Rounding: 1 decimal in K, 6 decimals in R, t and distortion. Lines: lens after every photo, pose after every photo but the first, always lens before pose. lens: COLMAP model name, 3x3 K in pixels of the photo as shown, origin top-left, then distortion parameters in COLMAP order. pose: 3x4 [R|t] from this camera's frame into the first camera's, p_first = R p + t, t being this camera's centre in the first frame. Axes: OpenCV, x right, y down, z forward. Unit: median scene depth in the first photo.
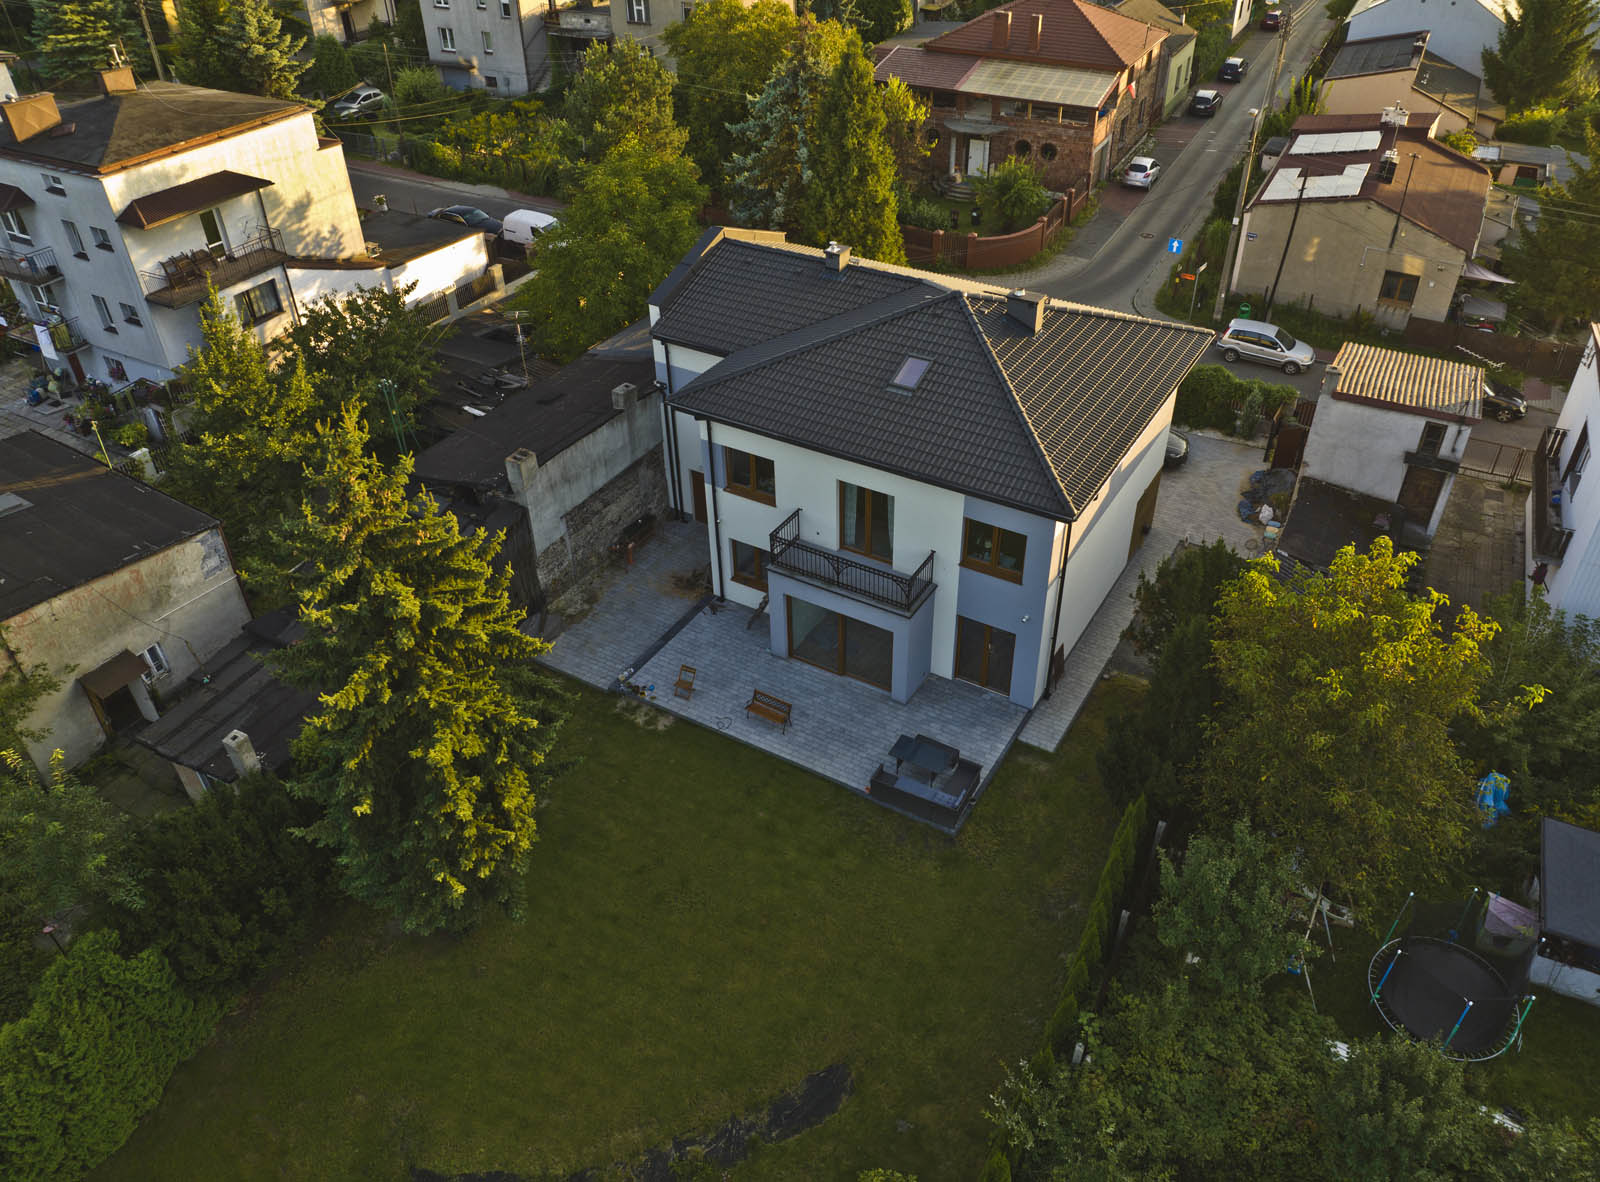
lens RADIAL K [[1193.0, 0, 837.0], [0, 1193.0, 592.6], [0, 0, 1]] dist [-0.039813, -0.003335]
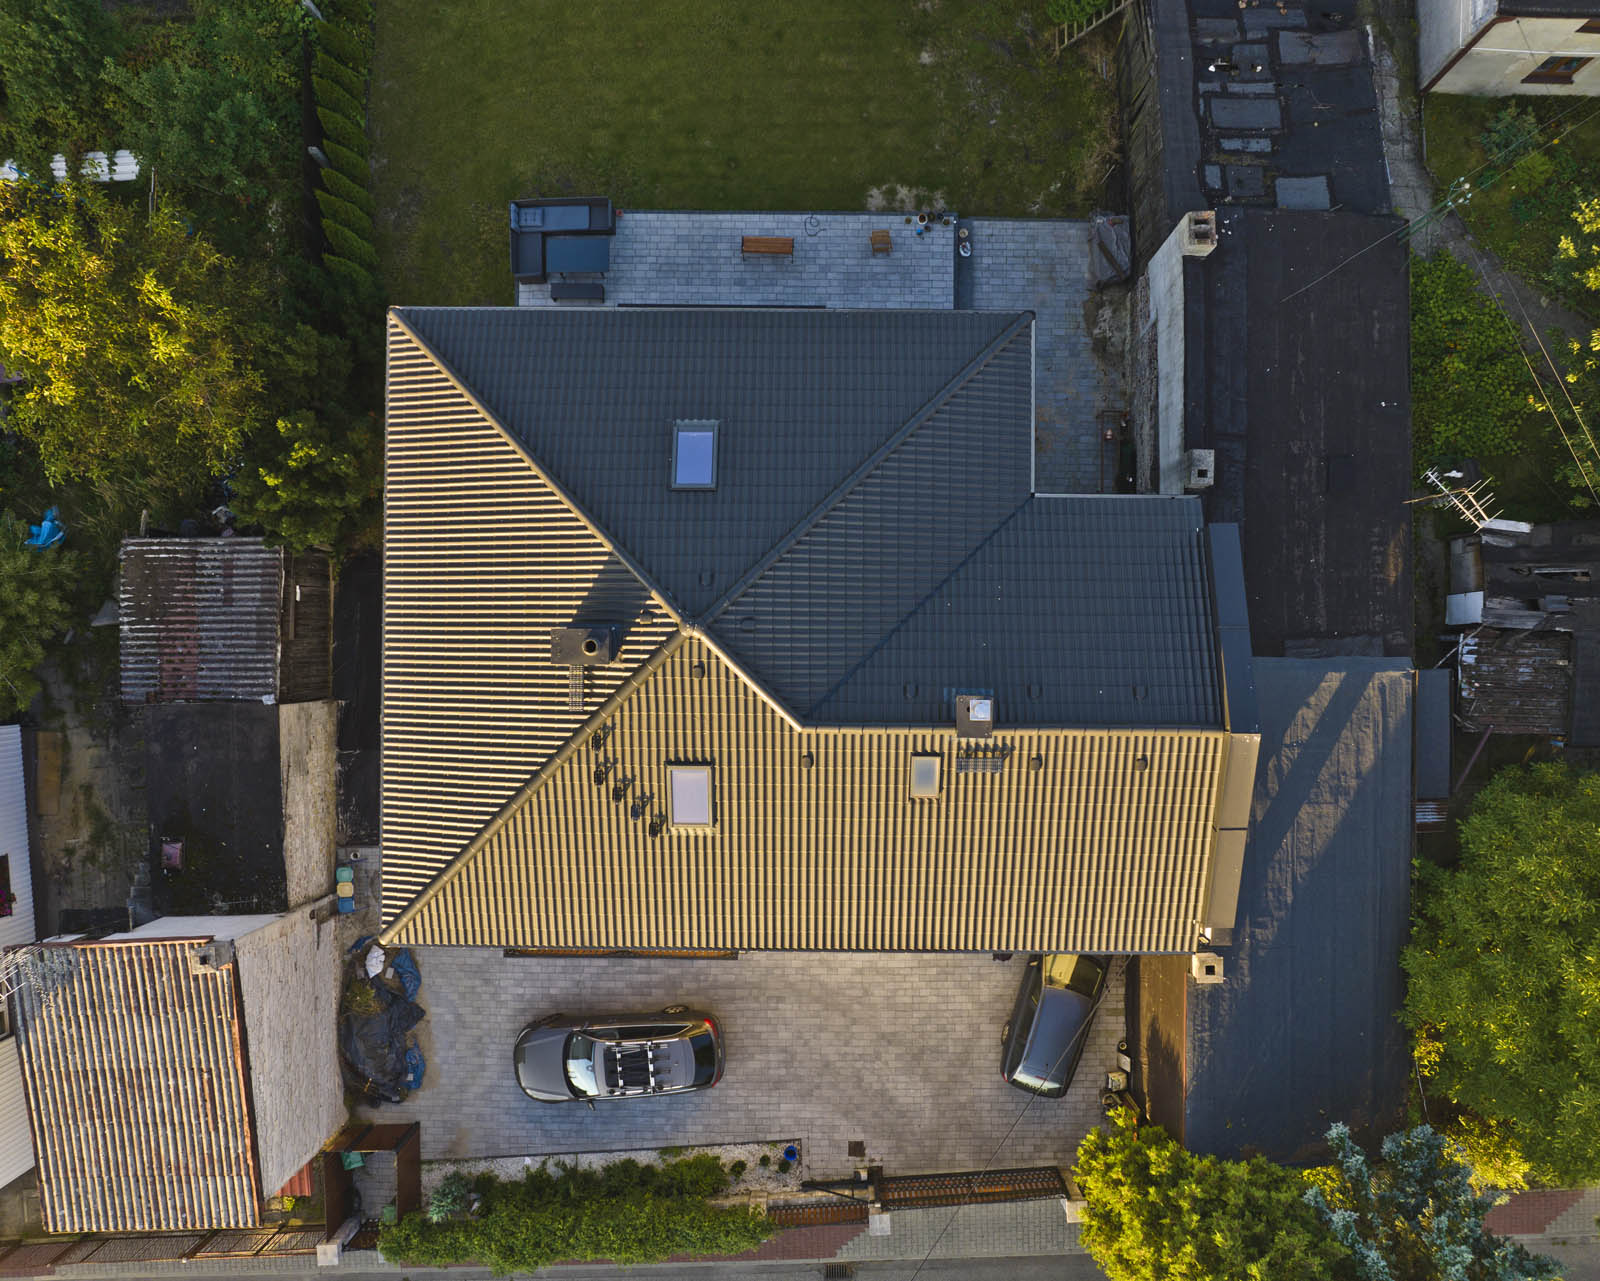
lens RADIAL K [[1235.1, 0, 800.0], [0, 1235.1, 640.5], [0, 0, 1]] dist [-0.041651, -0.004062]
pose [[-0.872345, 0.488733, 0.012413, 0.048876], [-0.280046, -0.520348, 0.806729, -0.738078], [0.400735, 0.700270, 0.590791, 0.635036]]
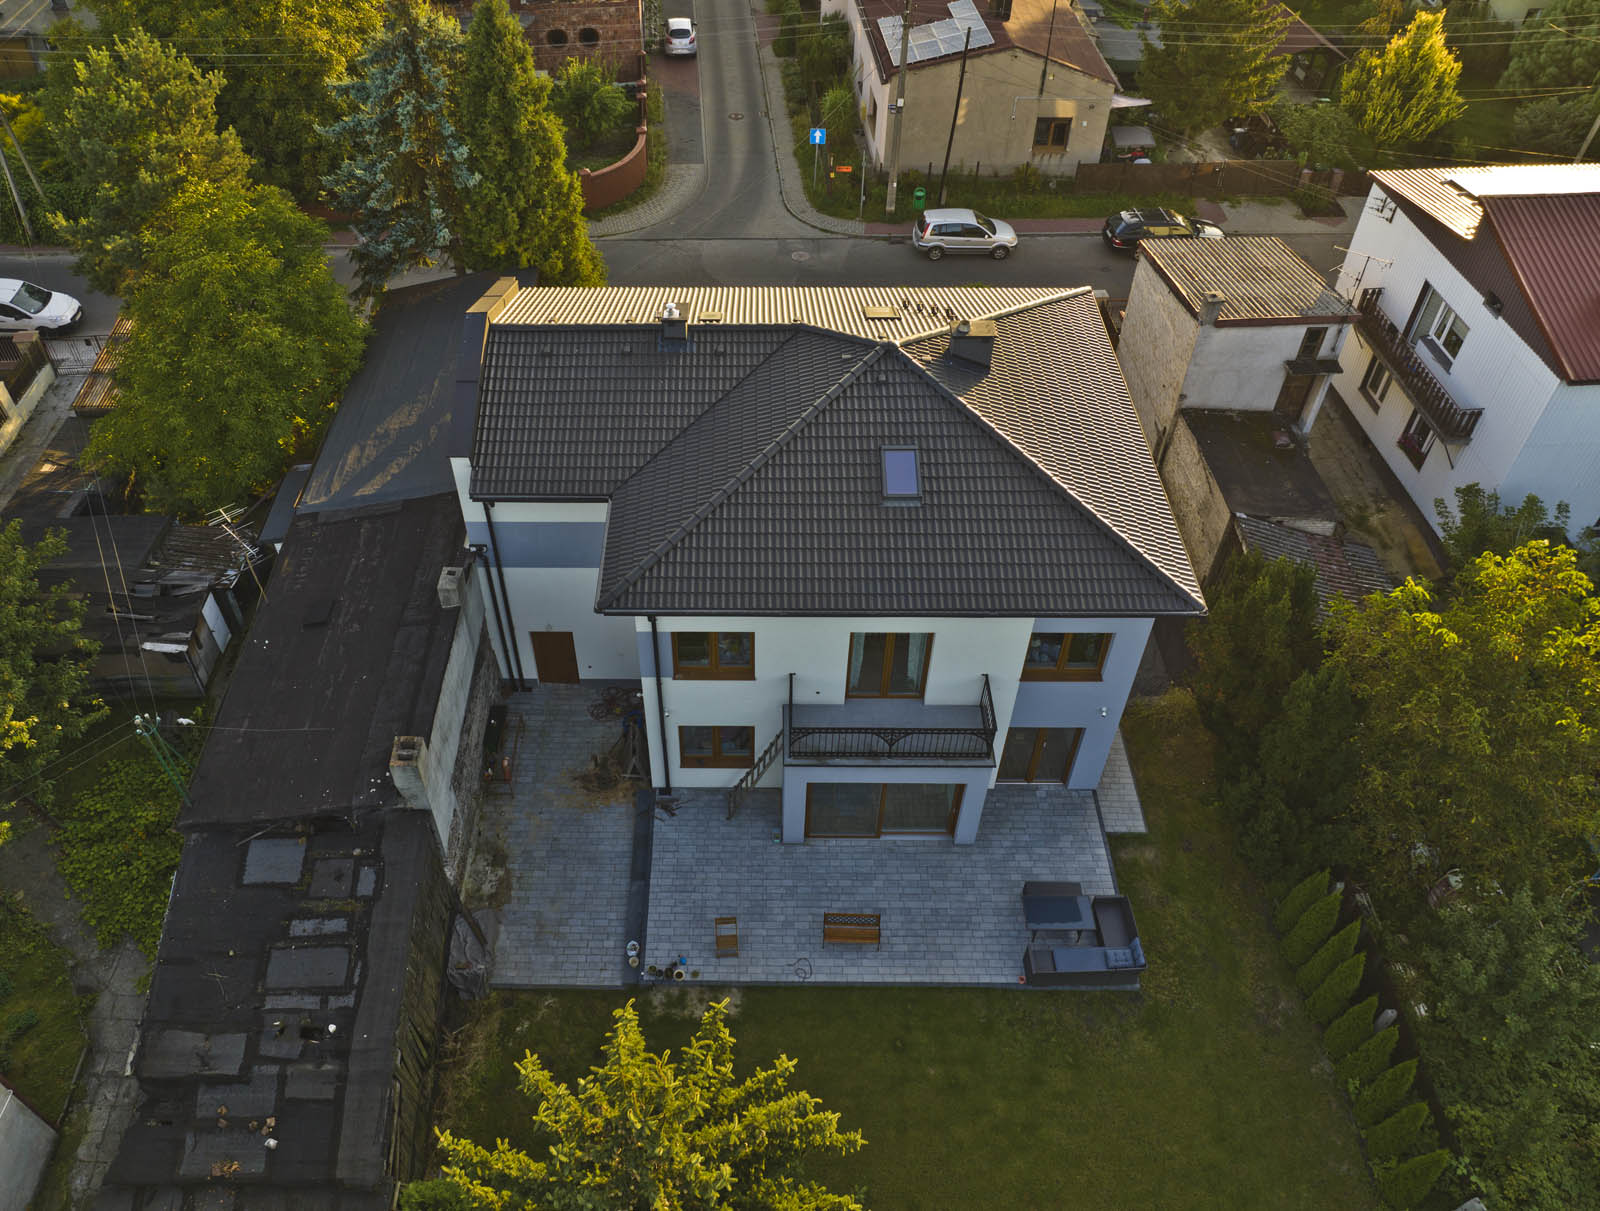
lens RADIAL K [[1195.8, 0, 749.4], [0, 1195.8, 582.8], [0, 0, 1]] dist [-0.040393, -0.003402]
pose [[0.871224, -0.348382, 0.345829, -0.290402], [0.294981, 0.934669, 0.198444, -0.276521], [-0.392370, -0.070876, 0.917073, 0.295704]]
